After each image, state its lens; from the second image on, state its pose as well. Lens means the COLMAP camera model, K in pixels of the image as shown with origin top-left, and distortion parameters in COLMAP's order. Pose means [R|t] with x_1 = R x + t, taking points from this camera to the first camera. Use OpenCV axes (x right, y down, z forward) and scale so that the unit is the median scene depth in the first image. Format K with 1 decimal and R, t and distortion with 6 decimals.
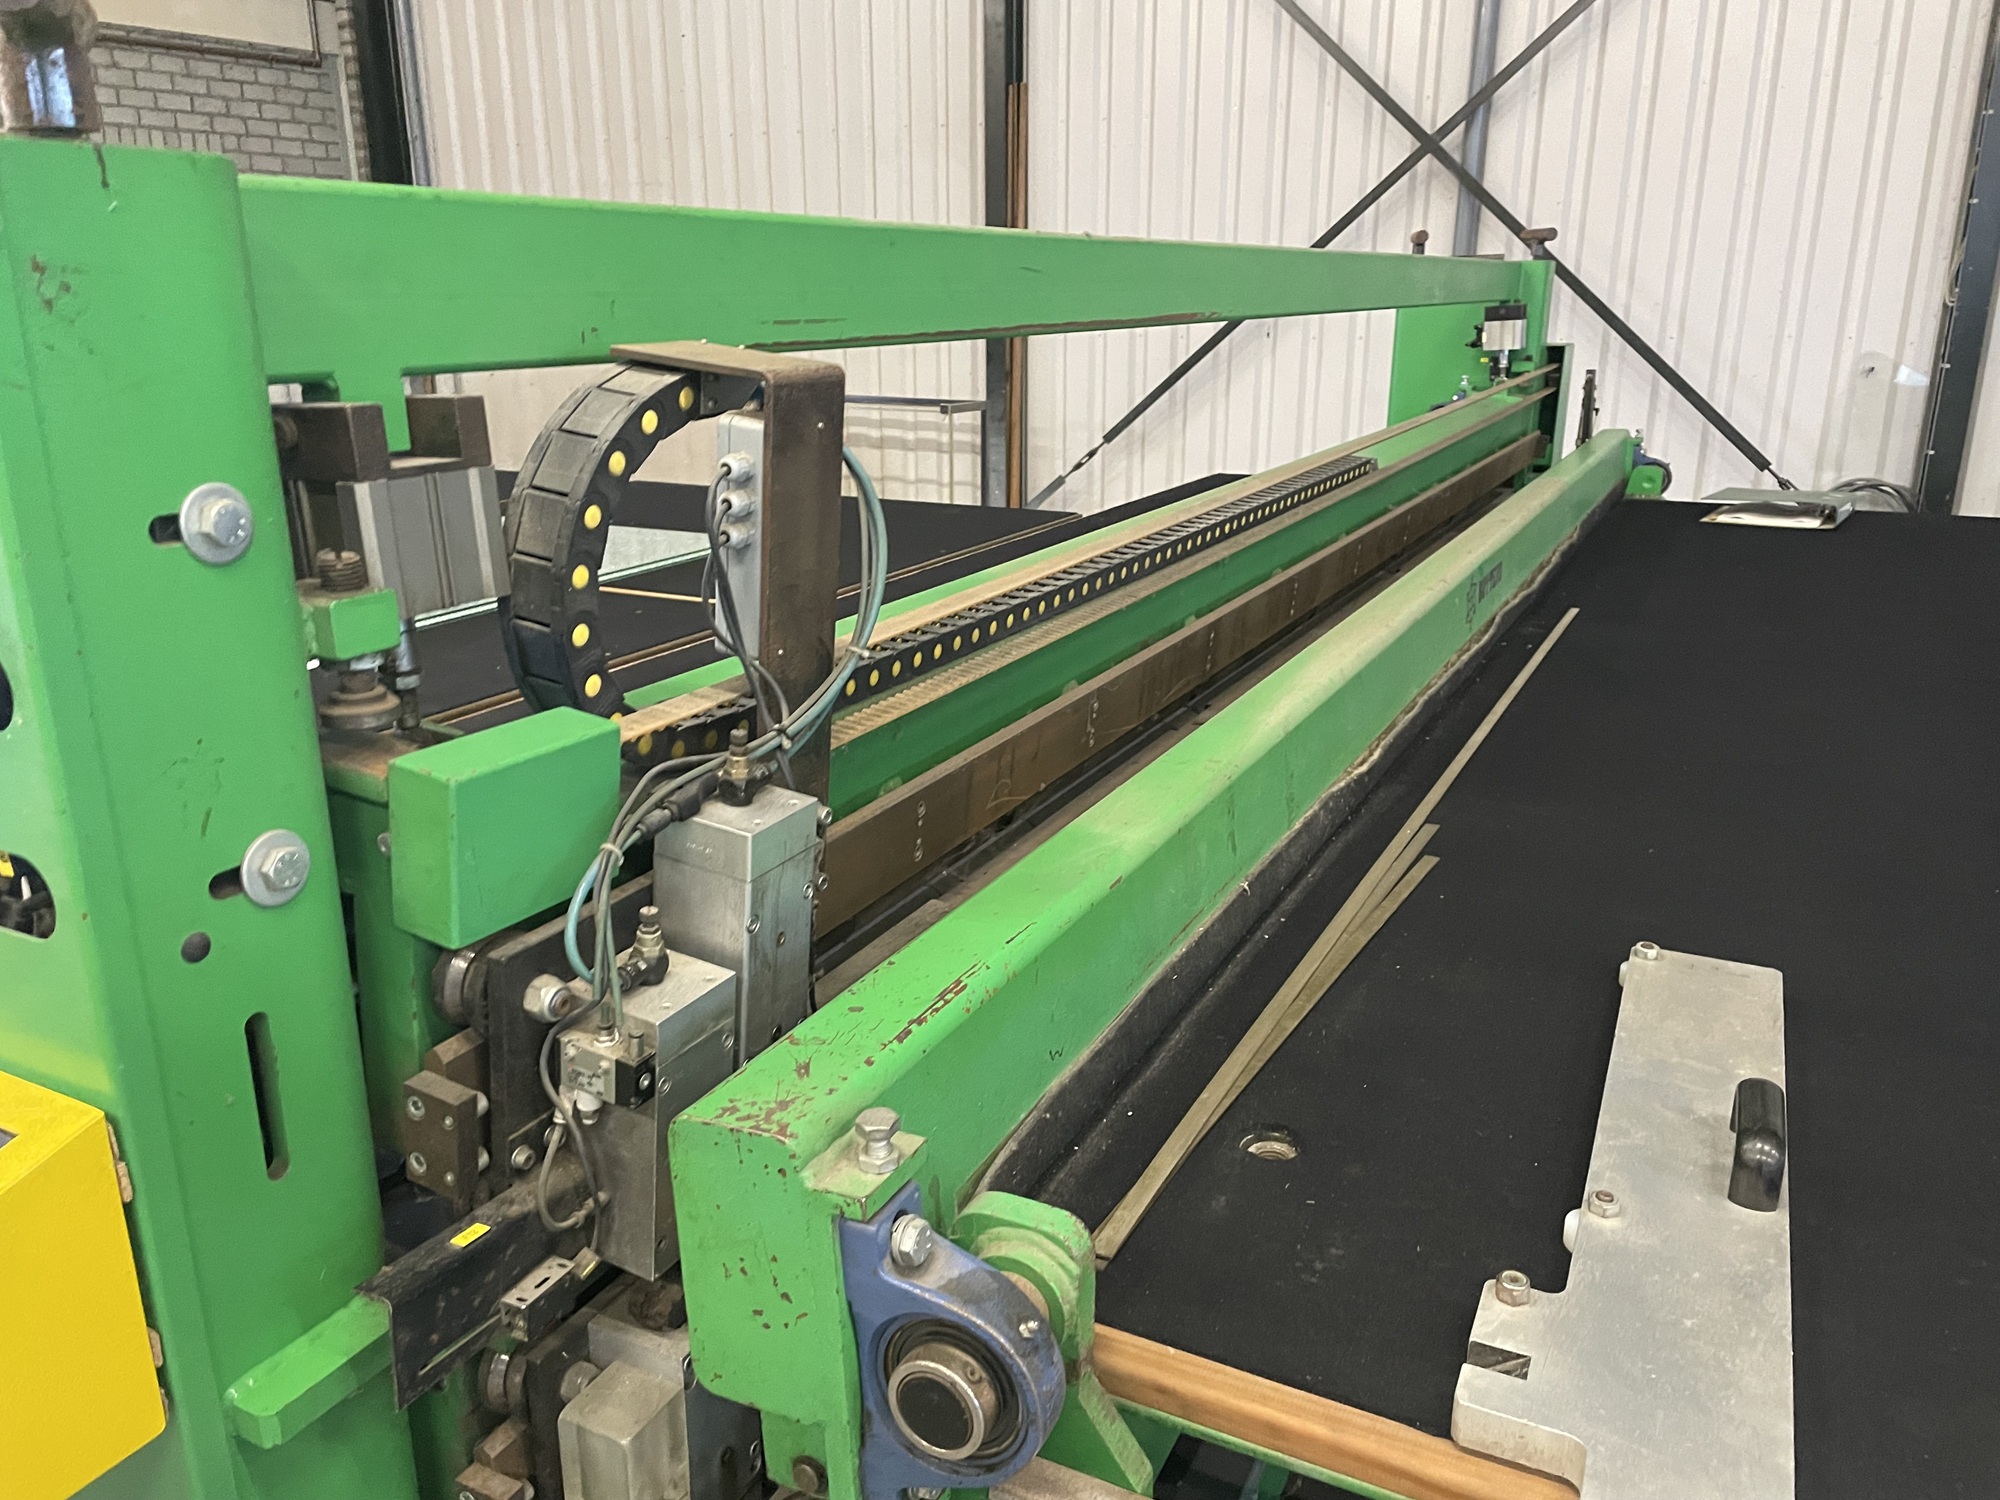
lens RADIAL K [[1528.6, 0, 1000.0], [0, 1528.6, 750.0], [0, 0, 1]] dist [0.010365, 0.001827]
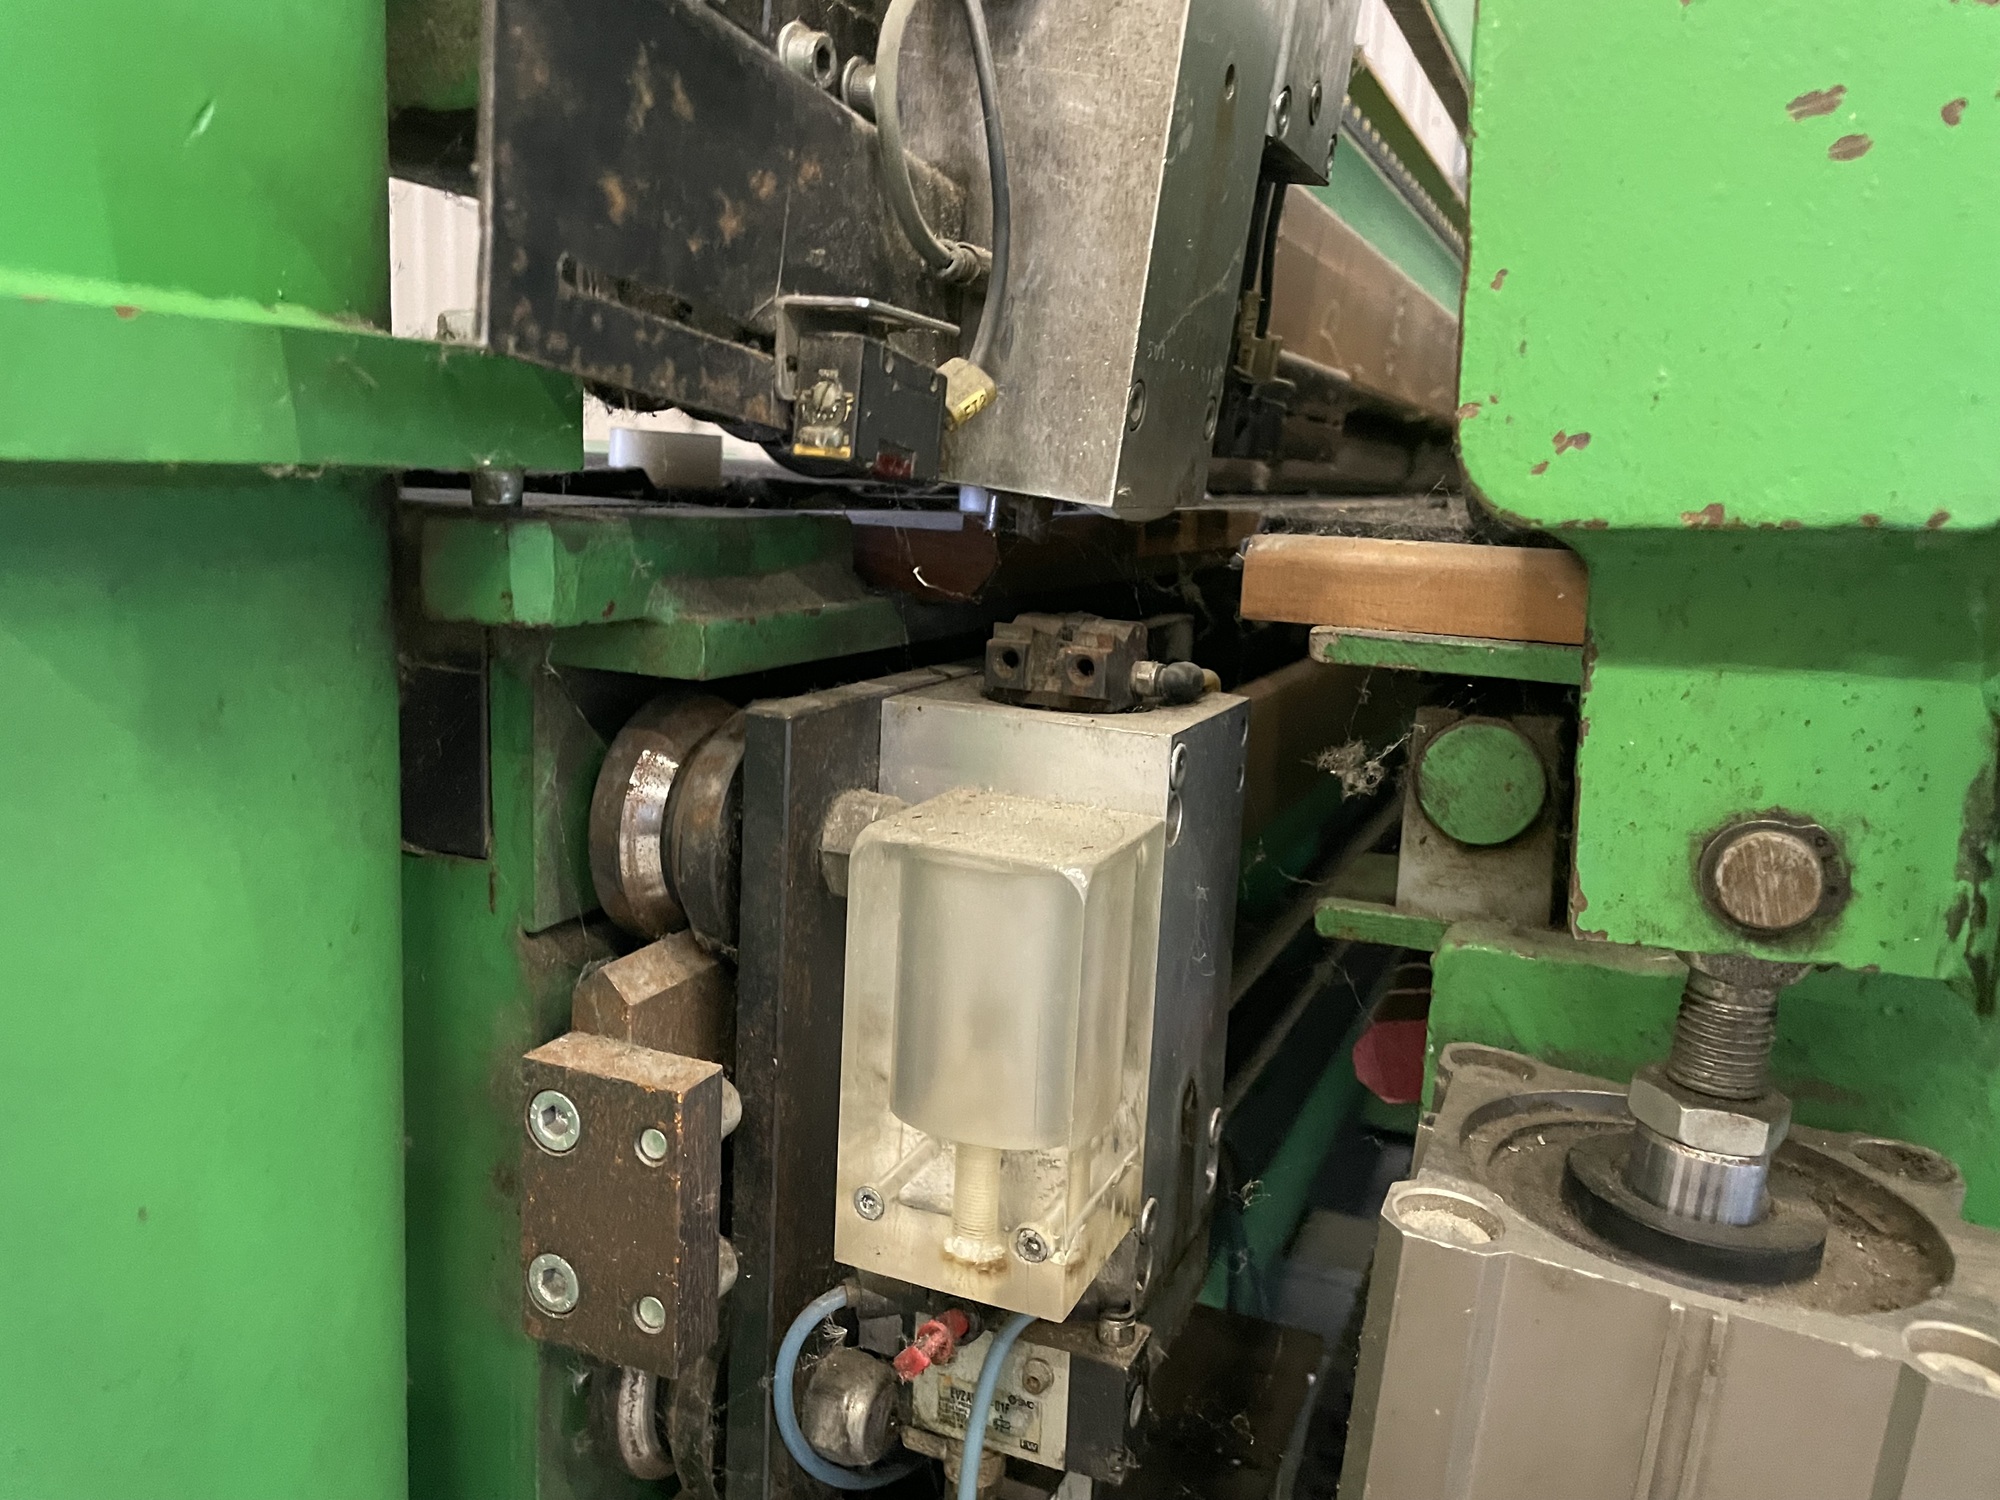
lens RADIAL K [[1528.6, 0, 1000.0], [0, 1528.6, 750.0], [0, 0, 1]] dist [0.010365, 0.001827]
pose [[0.997257, 0.034304, 0.065593, -0.085161], [-0.026587, 0.992997, -0.115113, 0.138513], [-0.069082, 0.113053, 0.991184, 0.199561]]
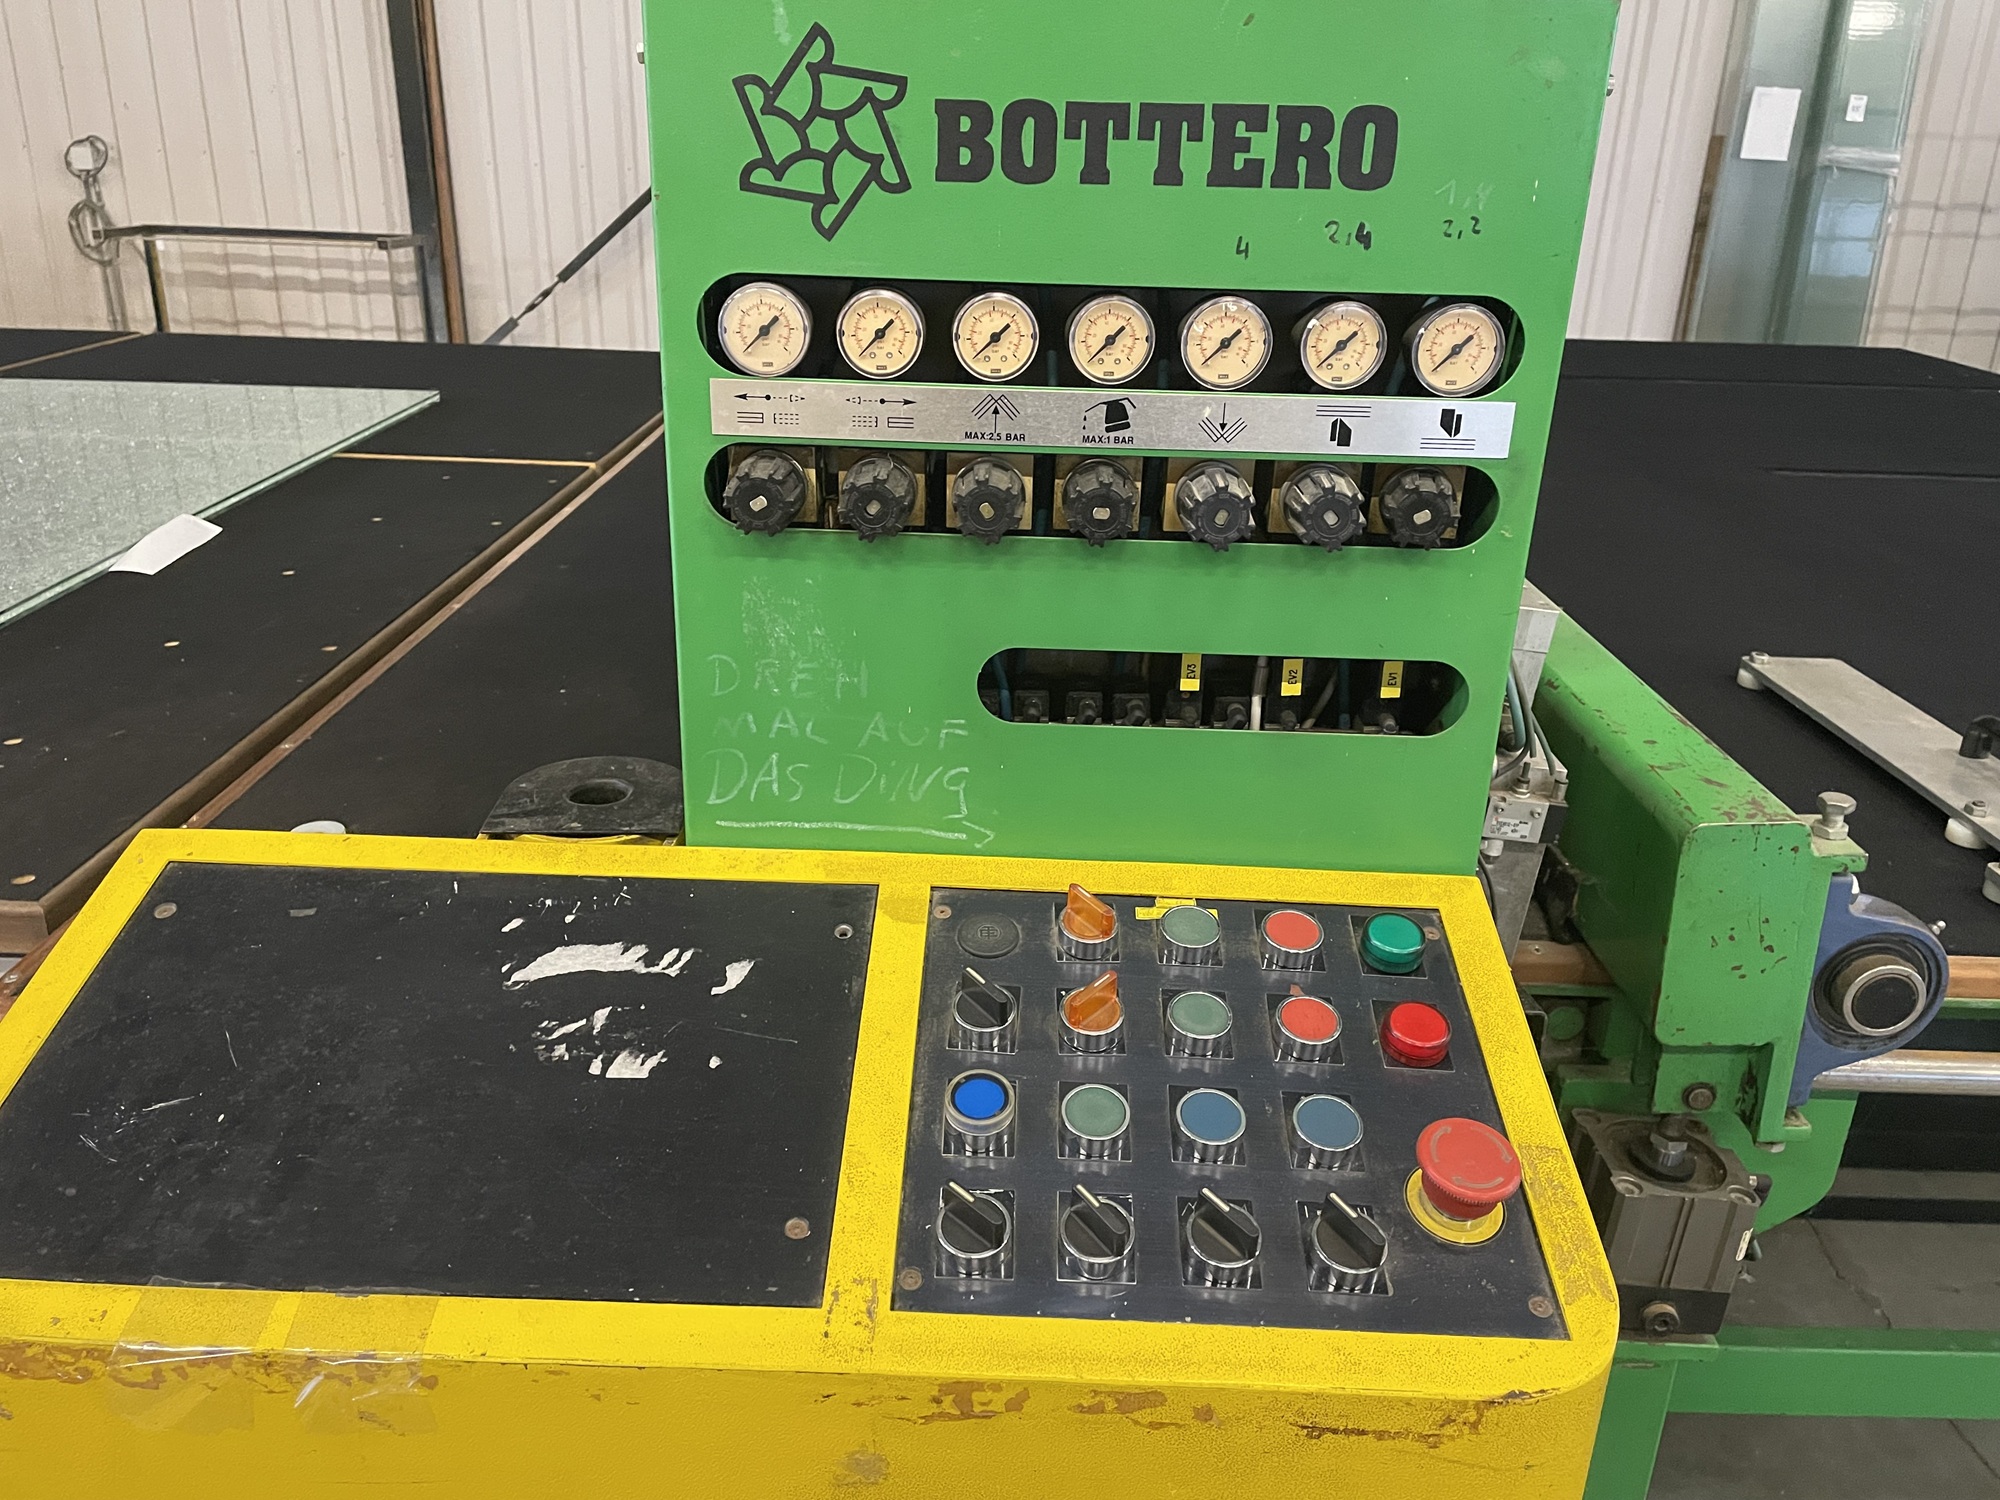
lens RADIAL K [[1528.6, 0, 1000.0], [0, 1528.6, 750.0], [0, 0, 1]] dist [0.010365, 0.001827]
pose [[0.895329, -0.138784, 0.423232, -0.327679], [0.096207, 0.988044, 0.120473, -0.007208], [-0.434891, -0.067145, 0.897976, 0.034071]]
